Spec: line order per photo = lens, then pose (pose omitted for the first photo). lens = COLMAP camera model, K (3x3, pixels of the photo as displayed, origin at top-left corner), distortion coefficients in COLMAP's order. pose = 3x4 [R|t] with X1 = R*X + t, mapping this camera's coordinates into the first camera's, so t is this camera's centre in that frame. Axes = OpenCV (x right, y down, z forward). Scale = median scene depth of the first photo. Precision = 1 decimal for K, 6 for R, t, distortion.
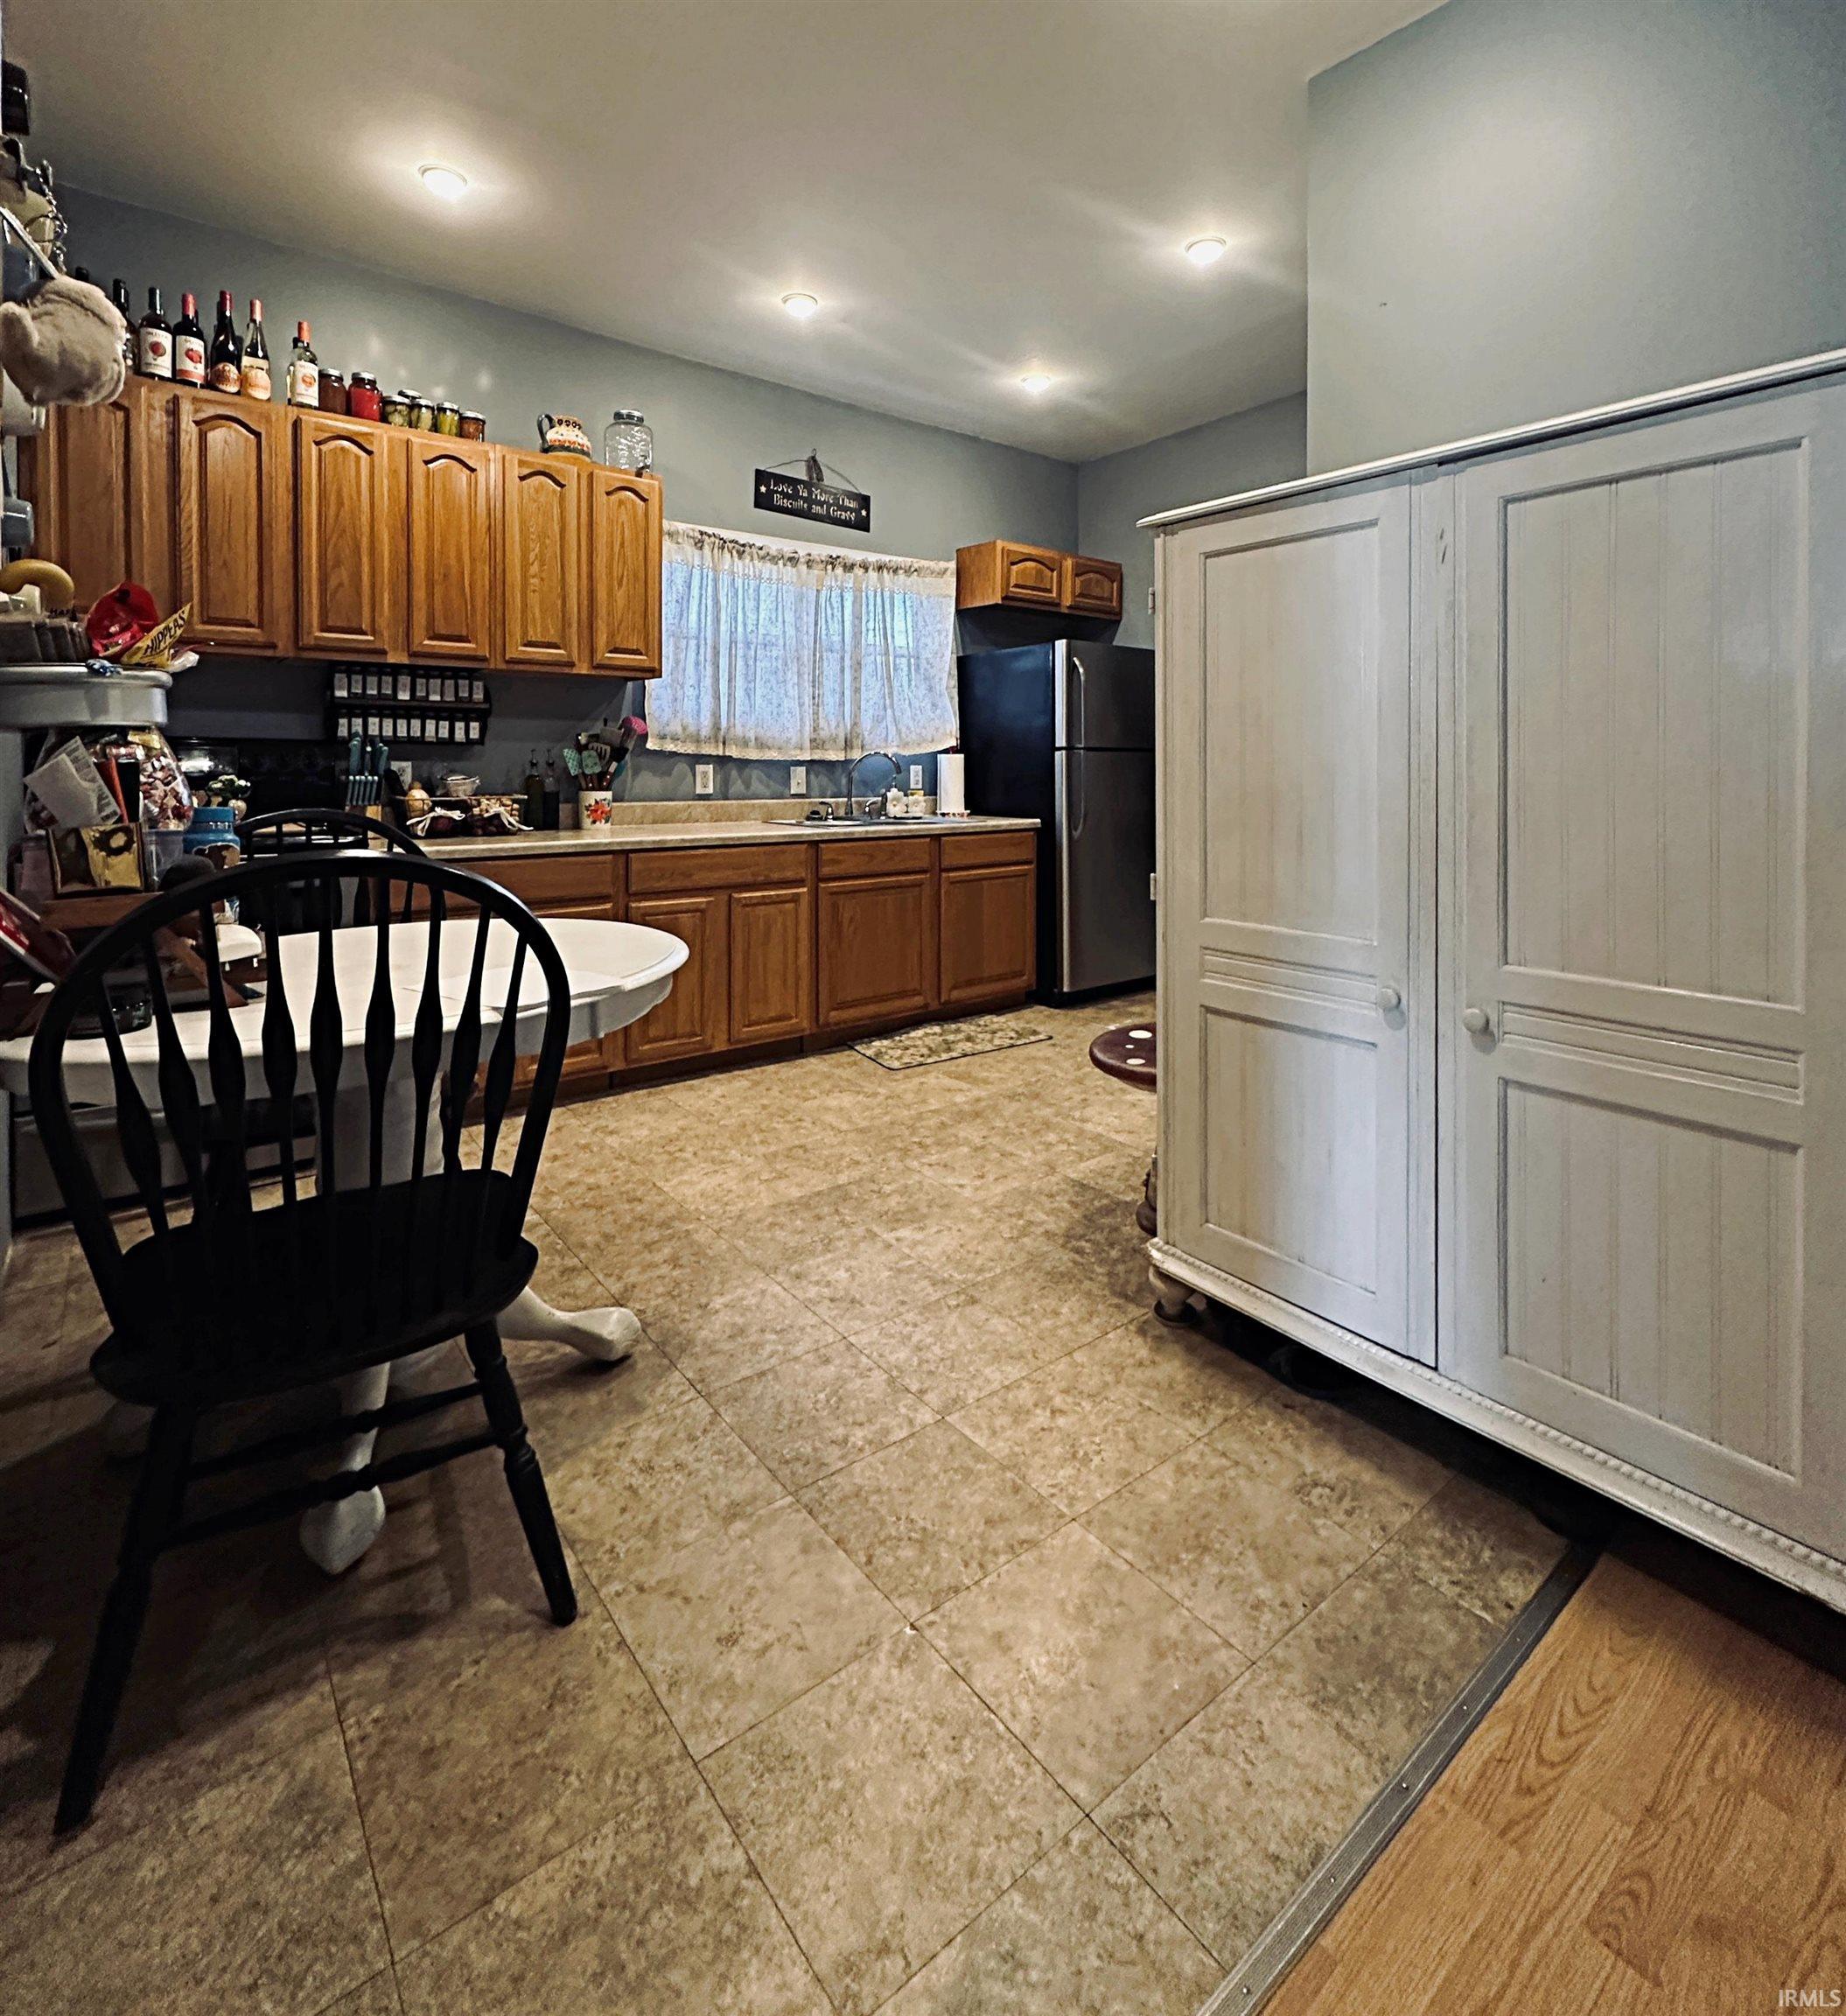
lens RADIAL K [[1002.5, 0, 923.1], [0, 1002.5, 782.8], [0, 0, 1]] dist [-0.003789, 0.001082]
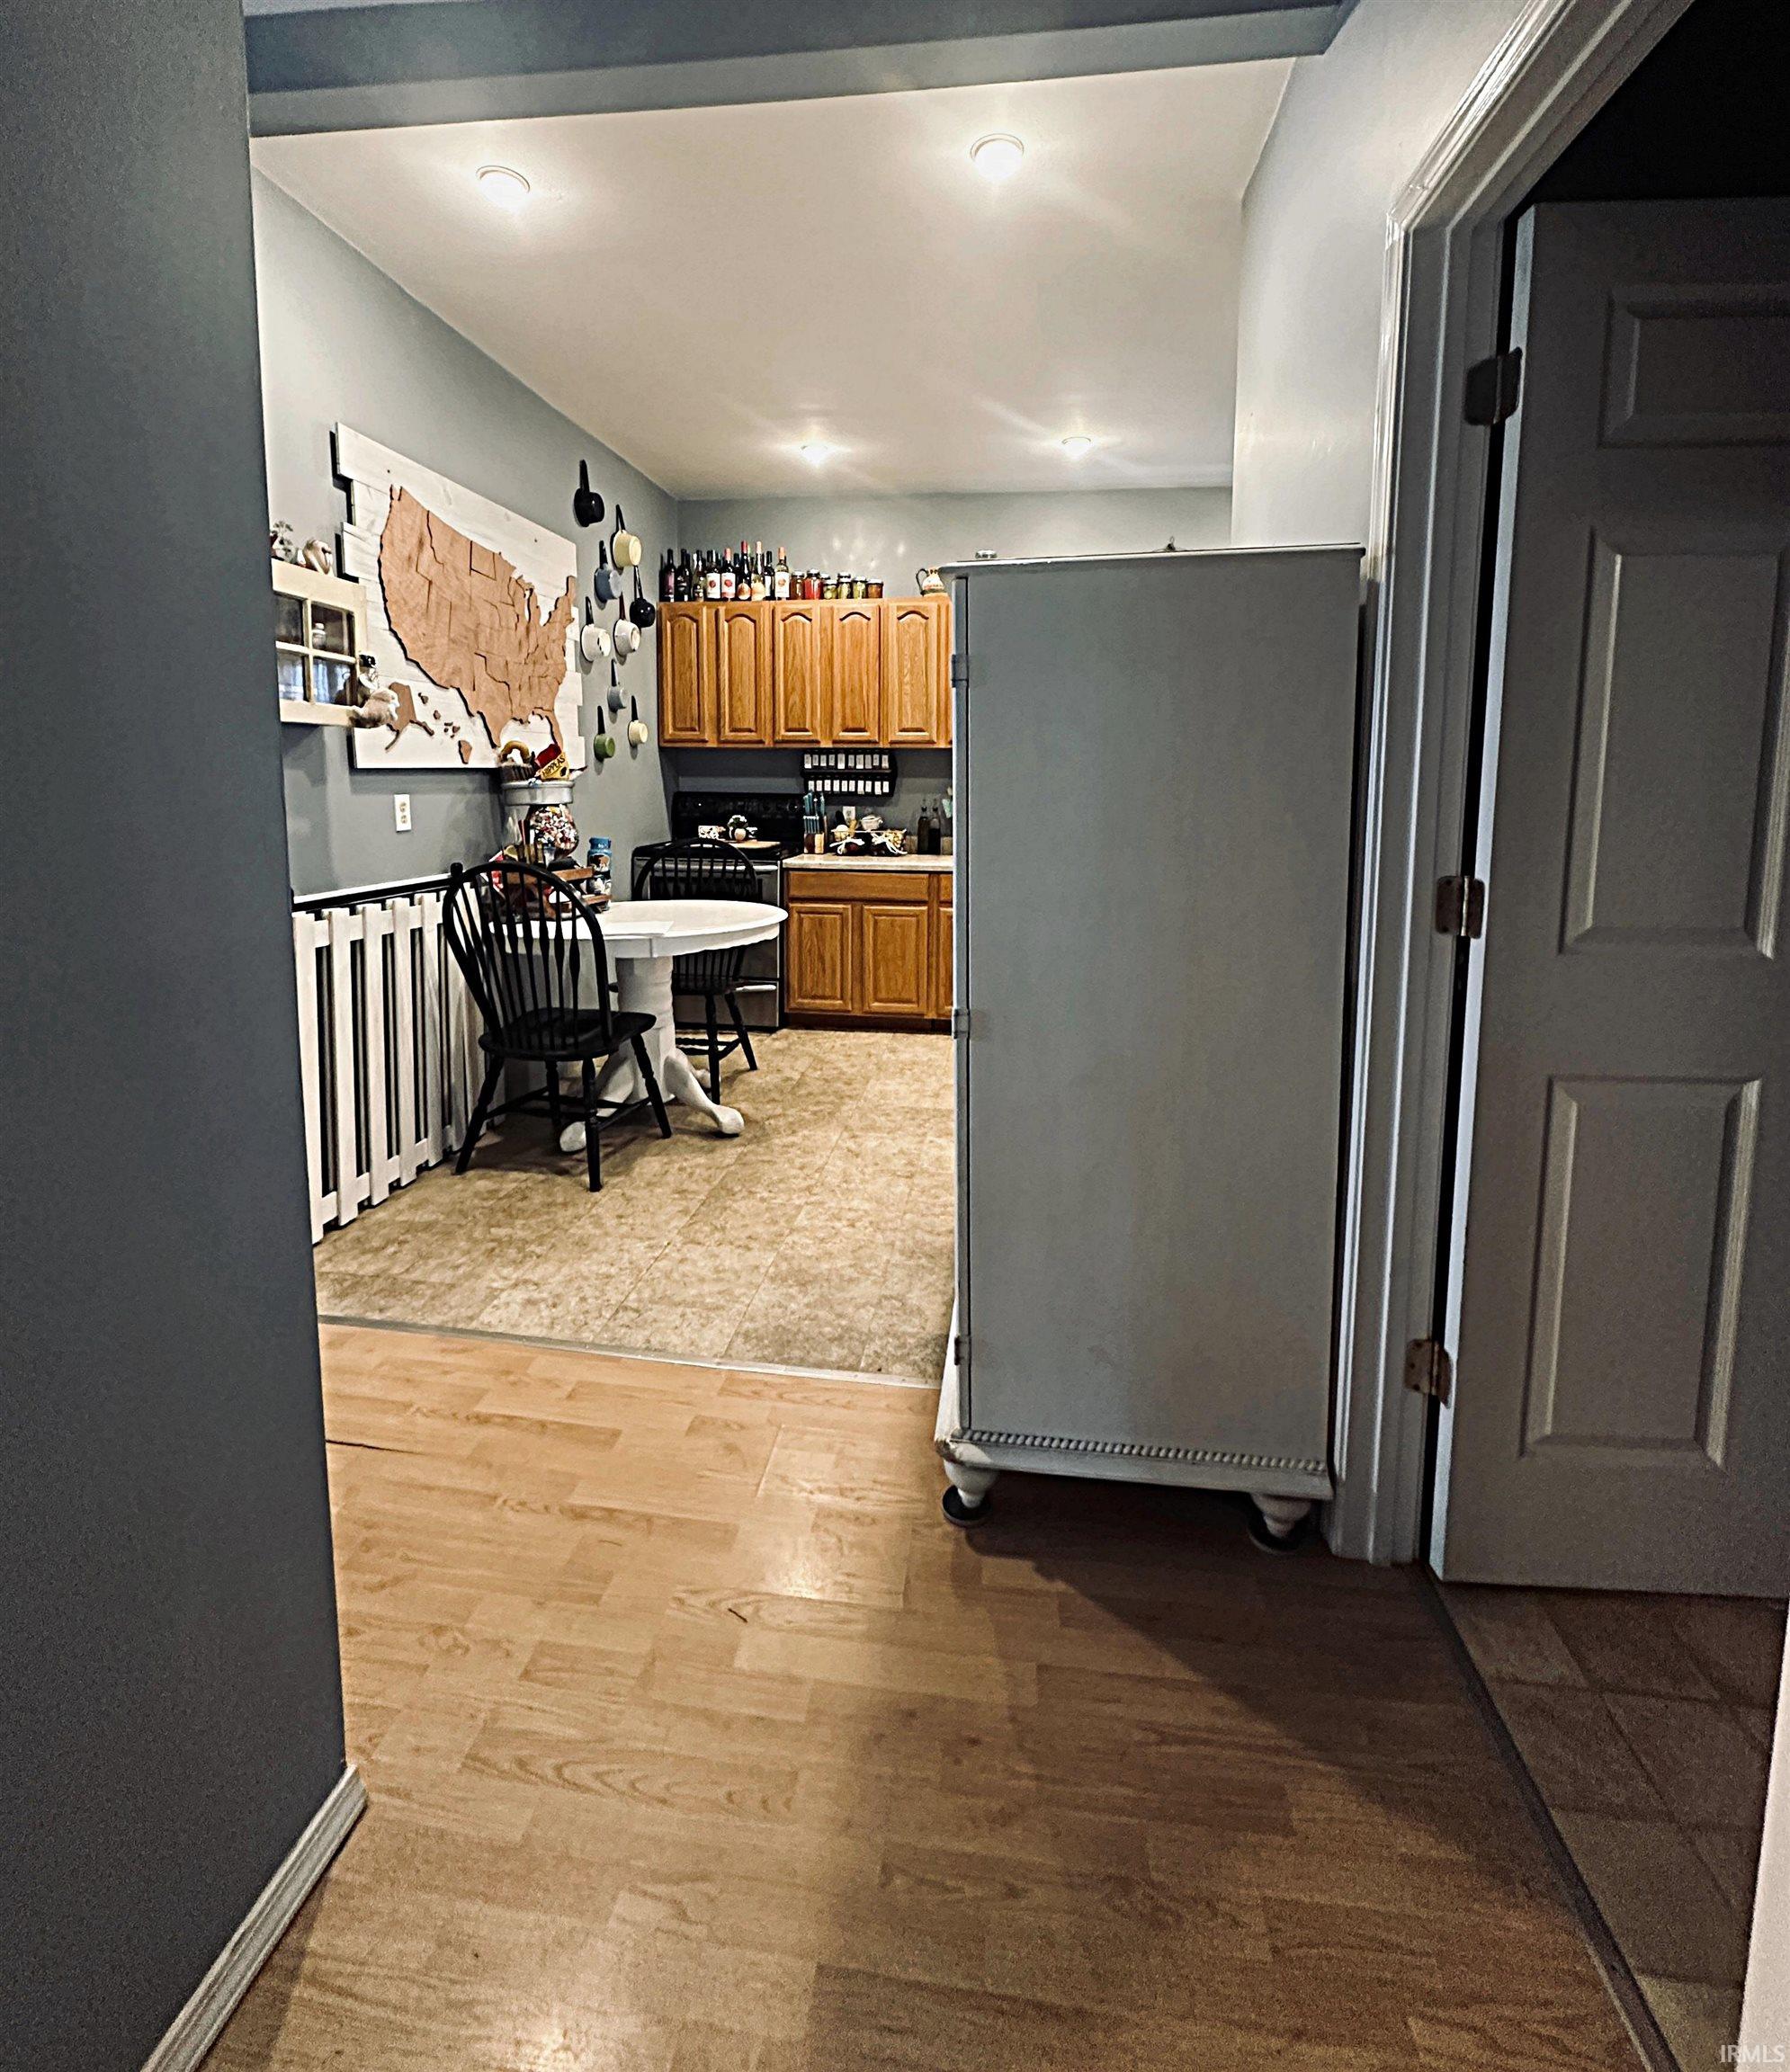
lens RADIAL K [[952.1, 0, 897.8], [0, 952.1, 881.3], [0, 0, 1]] dist [-0.002838, 0.000222]
pose [[0.694818, 0.077977, -0.714946, 0.648616], [-0.019542, 0.995785, 0.089615, -0.041420], [0.718920, -0.048295, 0.693413, -0.004349]]
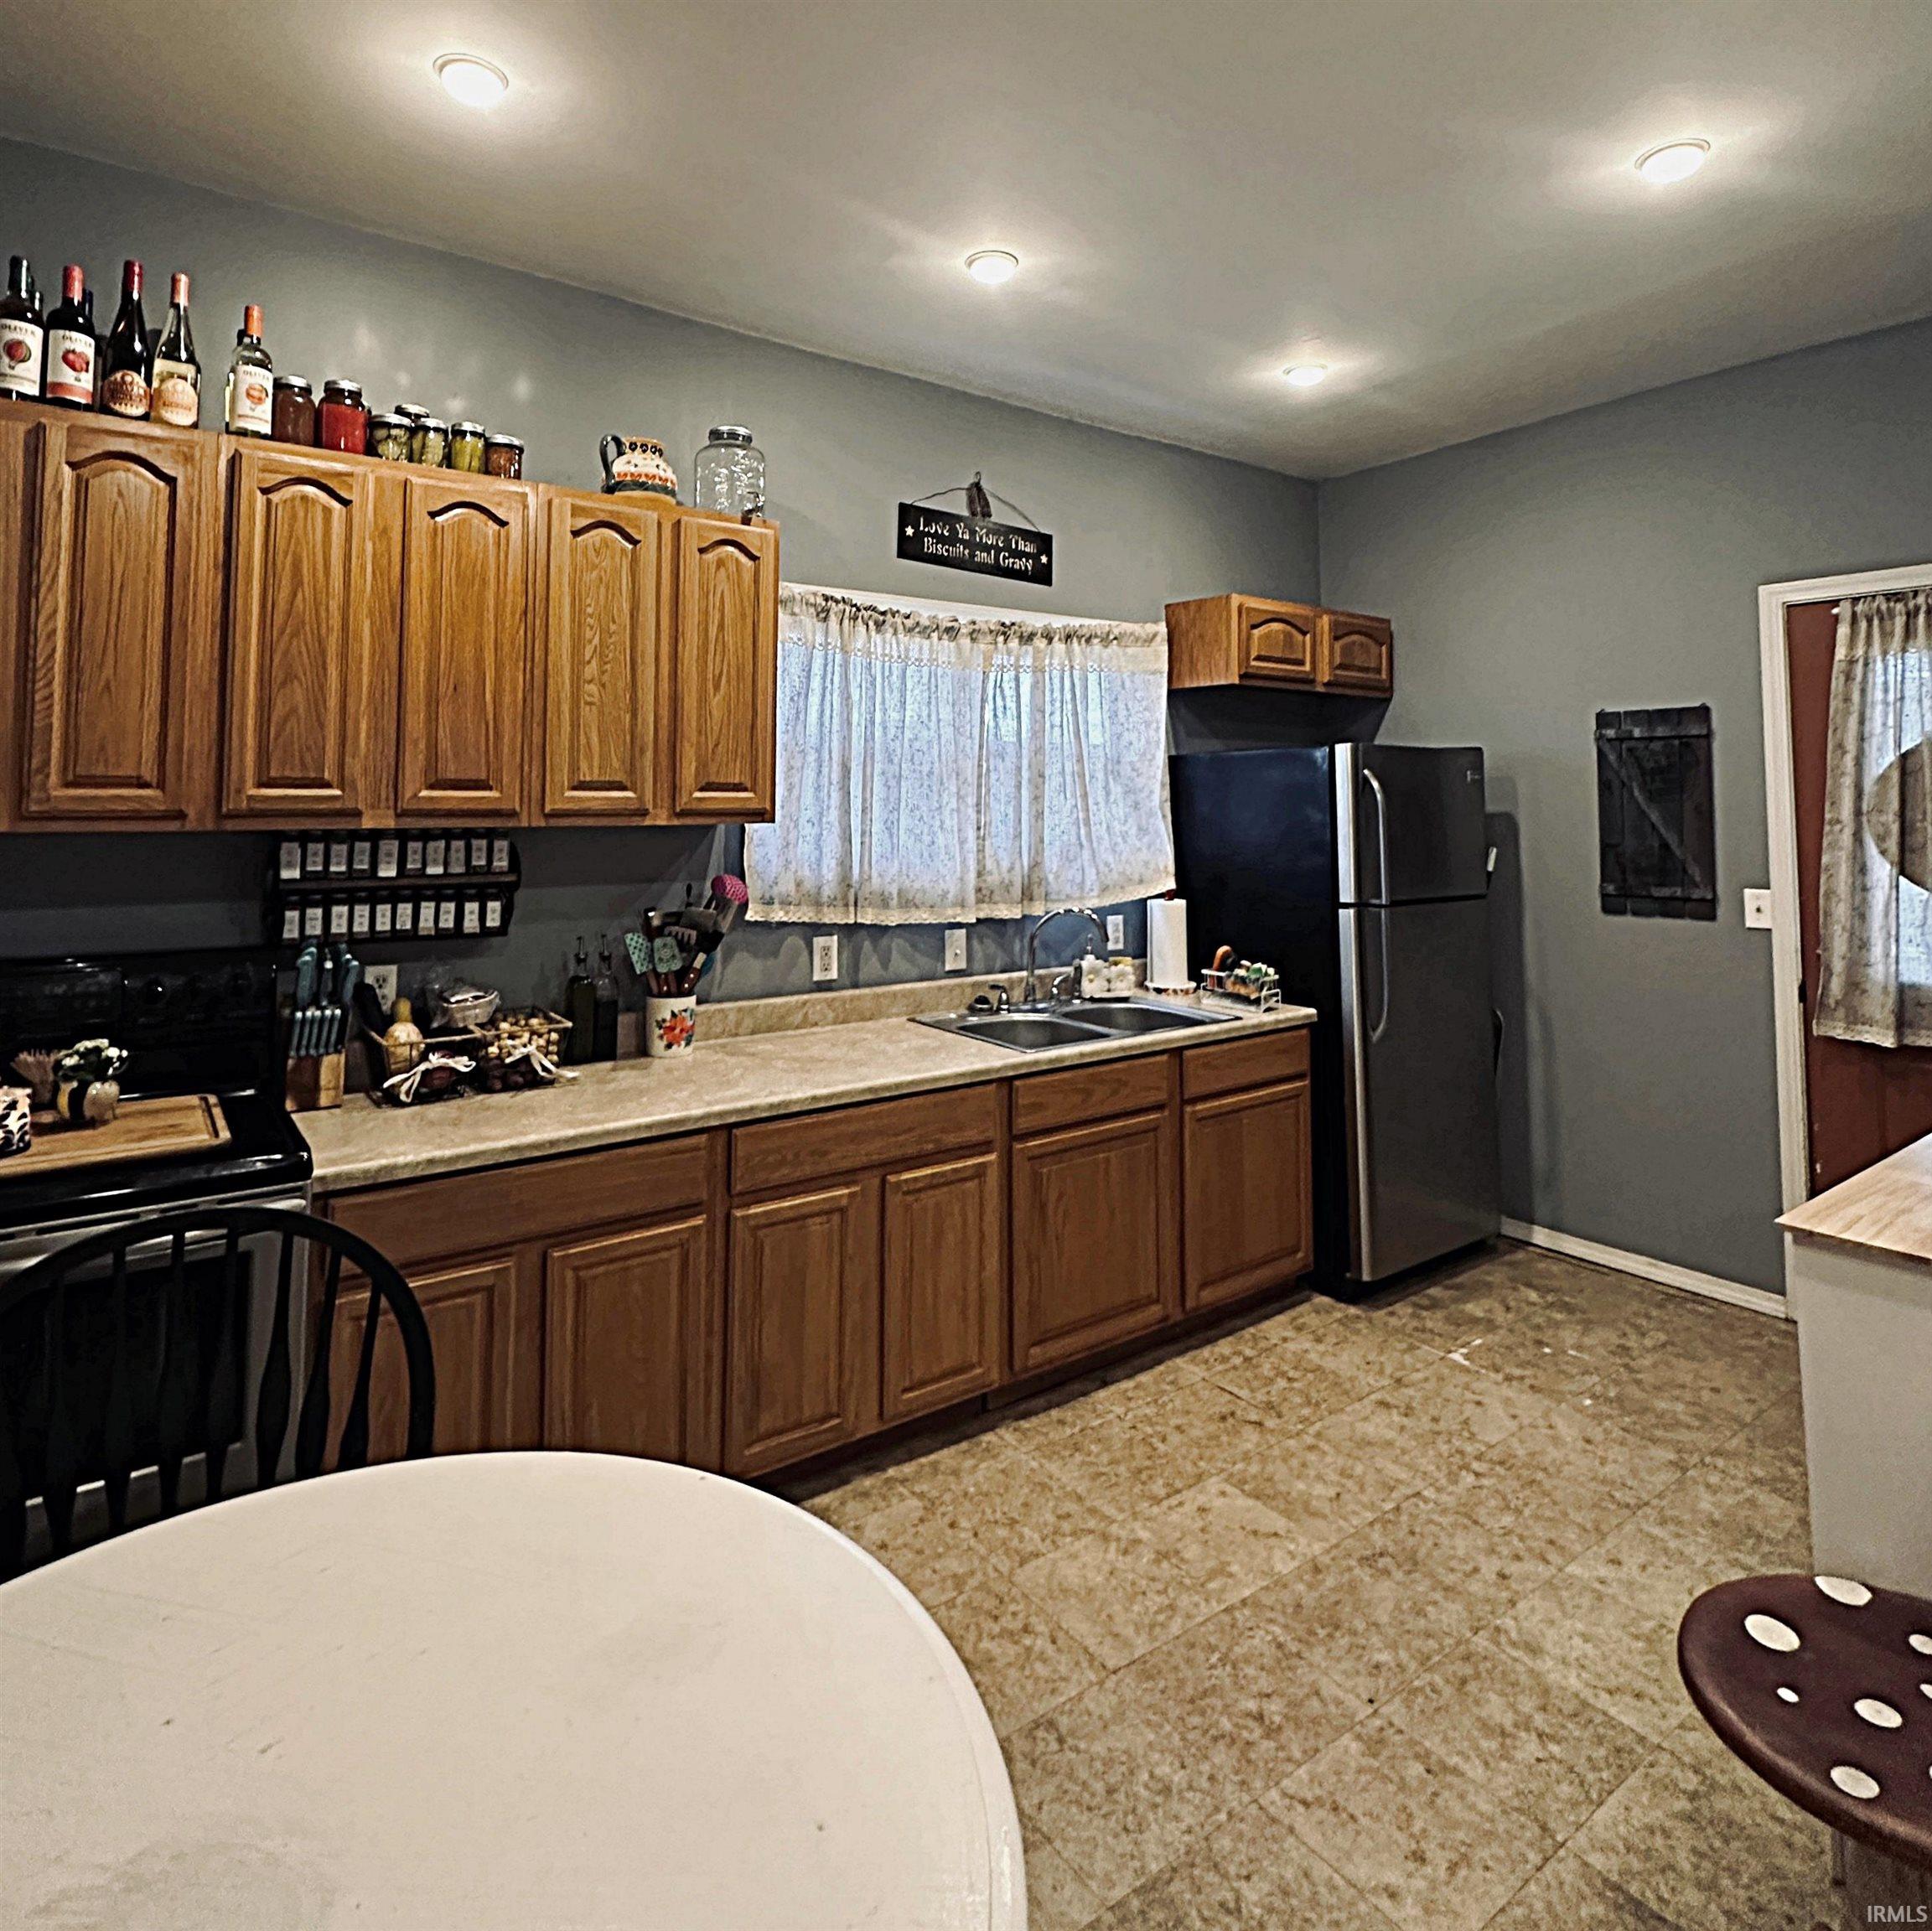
lens RADIAL K [[1162.7, 0, 936.3], [0, 1162.7, 740.7], [0, 0, 1]] dist [-0.005776, 0.001562]
pose [[0.998608, -0.002822, -0.052661, -0.128151], [-0.001064, 0.997286, -0.073611, -0.114940], [0.052726, 0.073565, 0.995896, 0.271664]]
